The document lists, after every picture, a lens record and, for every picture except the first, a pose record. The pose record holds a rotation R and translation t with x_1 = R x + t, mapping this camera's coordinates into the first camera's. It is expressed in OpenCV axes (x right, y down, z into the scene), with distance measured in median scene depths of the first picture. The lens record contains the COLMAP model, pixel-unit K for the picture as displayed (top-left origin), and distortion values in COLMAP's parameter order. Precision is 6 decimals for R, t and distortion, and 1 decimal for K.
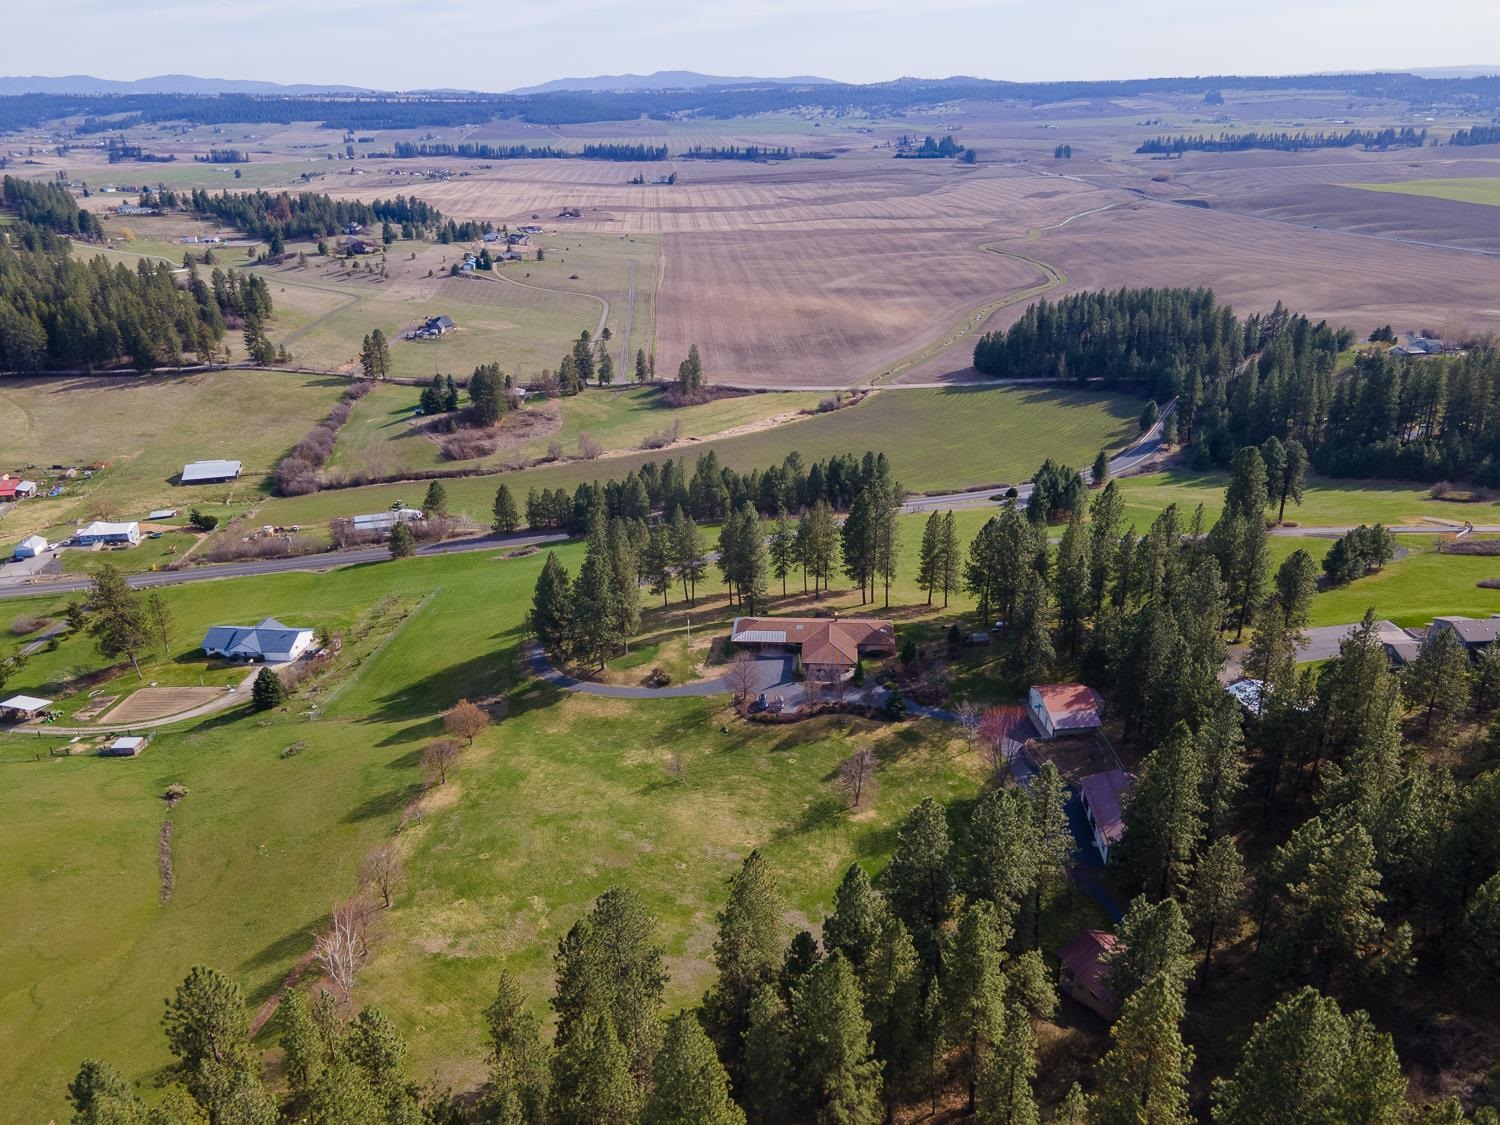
lens RADIAL K [[1088.3, 0, 750.0], [0, 1088.3, 562.5], [0, 0, 1]] dist [0.040653, 0.003175]
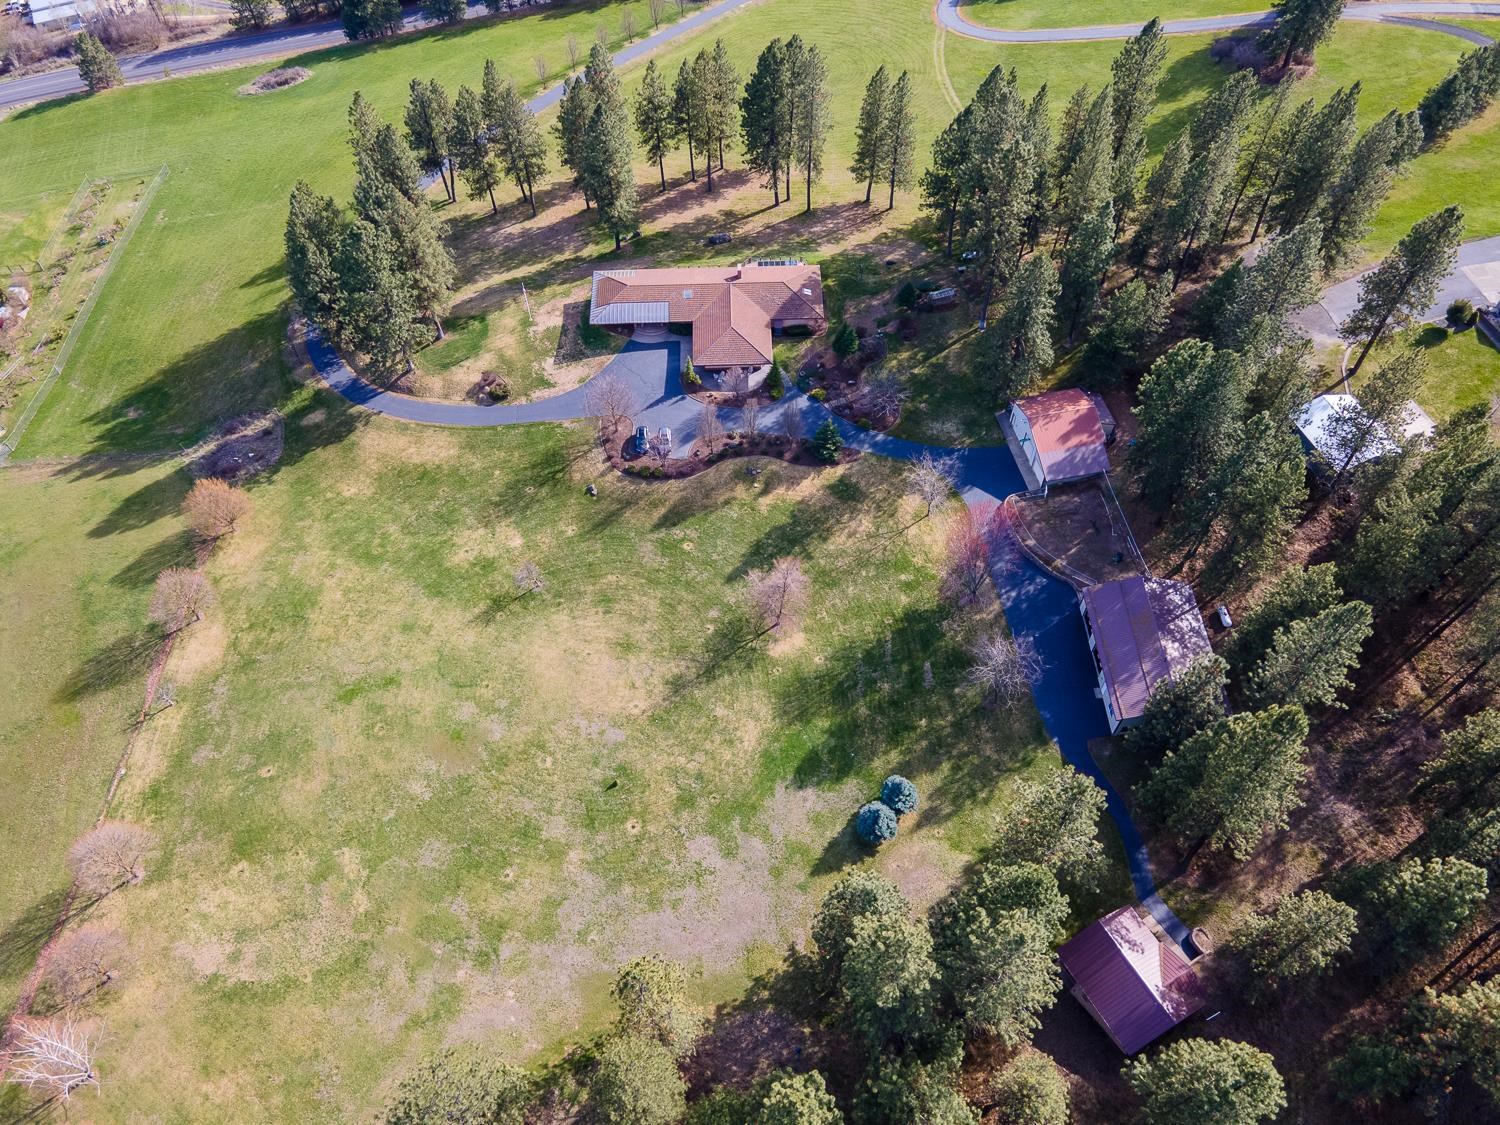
lens RADIAL K [[1088.3, 0, 750.0], [0, 1088.3, 562.5], [0, 0, 1]] dist [0.040653, 0.003175]
pose [[0.994940, -0.078614, 0.062565, 0.031989], [0.033617, 0.847298, 0.530052, -0.181935], [-0.094681, -0.525267, 0.845654, 0.355069]]
